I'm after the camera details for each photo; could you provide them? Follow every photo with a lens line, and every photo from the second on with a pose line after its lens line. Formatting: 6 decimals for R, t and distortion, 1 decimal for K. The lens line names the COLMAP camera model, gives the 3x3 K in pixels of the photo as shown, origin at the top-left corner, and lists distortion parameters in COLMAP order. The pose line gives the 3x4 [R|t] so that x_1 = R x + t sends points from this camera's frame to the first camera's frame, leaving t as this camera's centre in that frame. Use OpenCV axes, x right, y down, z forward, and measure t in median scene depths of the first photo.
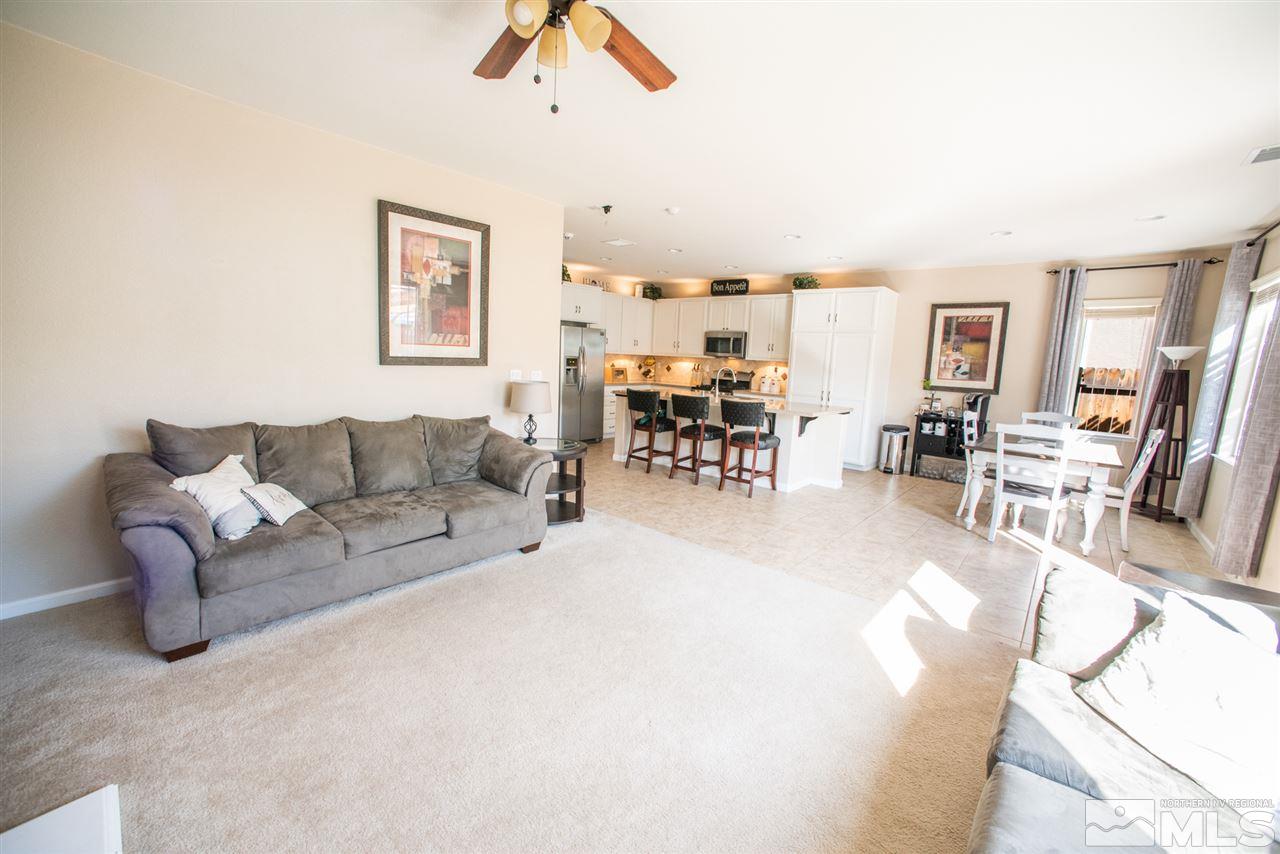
lens RADIAL K [[511.3, 0, 640.0], [0, 511.3, 427.0], [0, 0, 1]] dist [-0.001263, 0.000001]
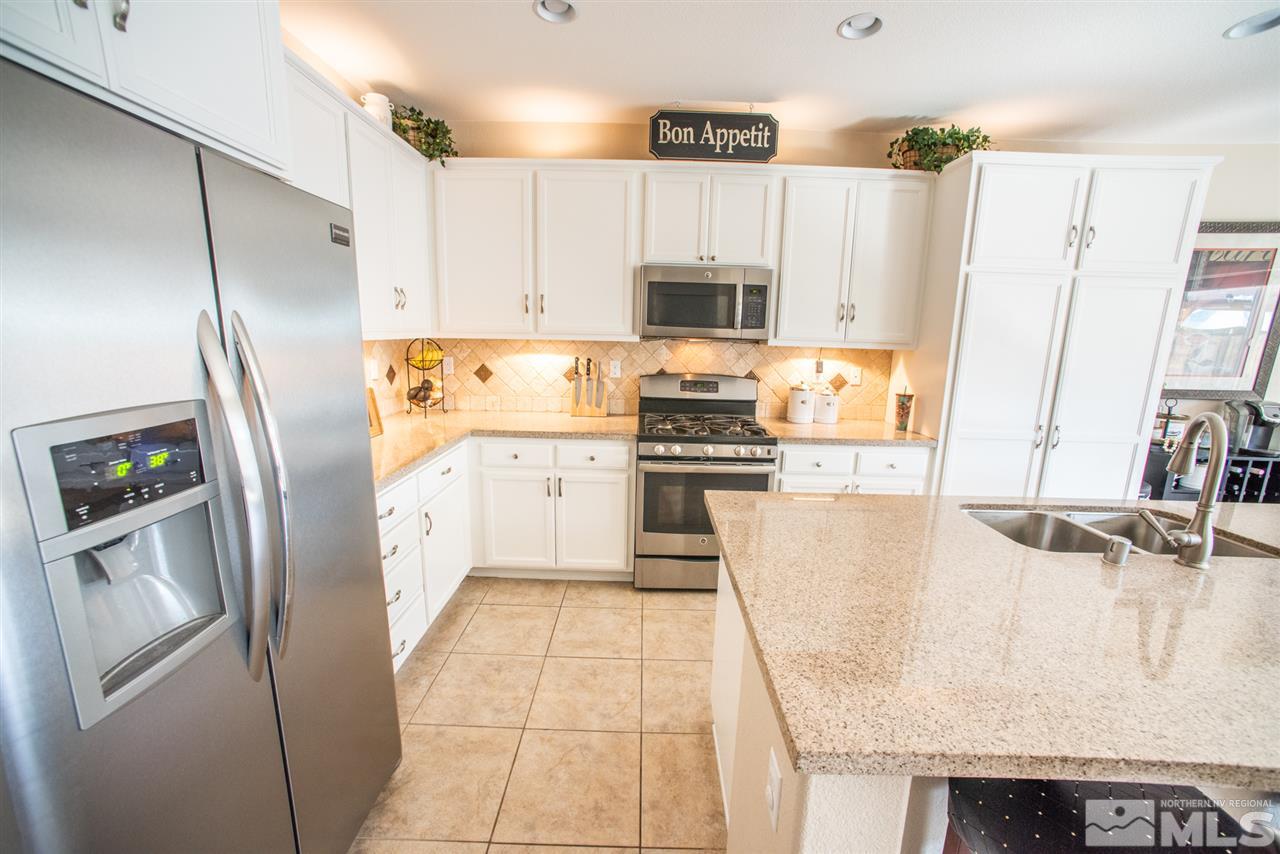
lens RADIAL K [[520.9, 0, 638.9], [0, 520.9, 405.0], [0, 0, 1]] dist [-0.000760, 0.000000]
pose [[0.752966, -0.114308, 0.648056, -0.110761], [0.100156, 0.993231, 0.058822, -0.120001], [-0.650393, 0.020616, 0.759318, 0.773323]]
